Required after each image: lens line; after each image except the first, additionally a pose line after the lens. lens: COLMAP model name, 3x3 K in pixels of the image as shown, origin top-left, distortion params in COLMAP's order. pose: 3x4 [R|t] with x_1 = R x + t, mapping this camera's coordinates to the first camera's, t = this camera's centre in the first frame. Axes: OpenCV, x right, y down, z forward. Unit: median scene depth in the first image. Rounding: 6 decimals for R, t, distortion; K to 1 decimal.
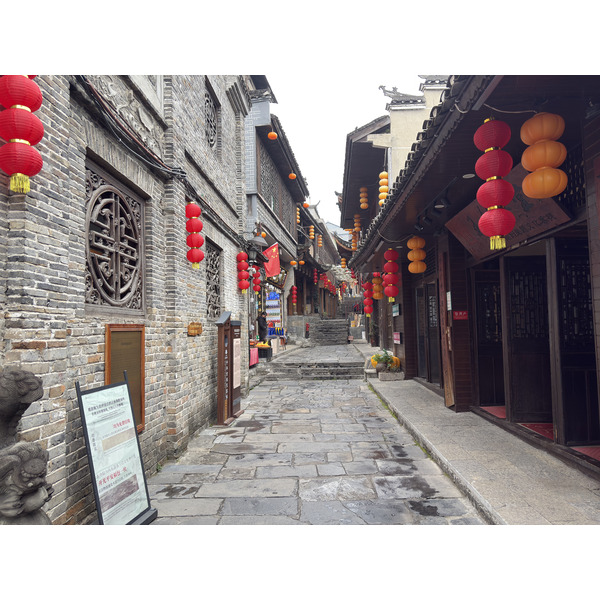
lens RADIAL K [[452.6, 0, 300.7], [0, 452.6, 300.2], [0, 0, 1]] dist [0.030782, -0.017895]
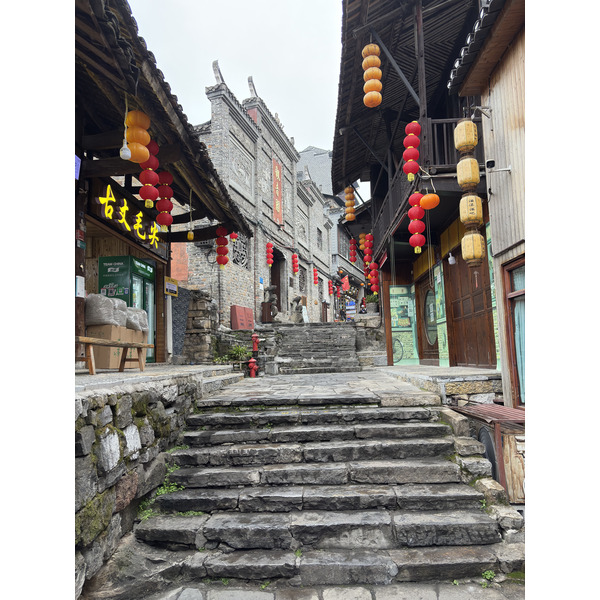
lens RADIAL K [[452.6, 0, 299.8], [0, 452.6, 300.9], [0, 0, 1]] dist [0.030782, -0.017895]
pose [[0.974064, -0.028098, -0.224522, 0.369378], [0.015554, 0.998228, -0.057442, 0.210130], [0.225738, 0.052460, 0.972775, -2.079250]]
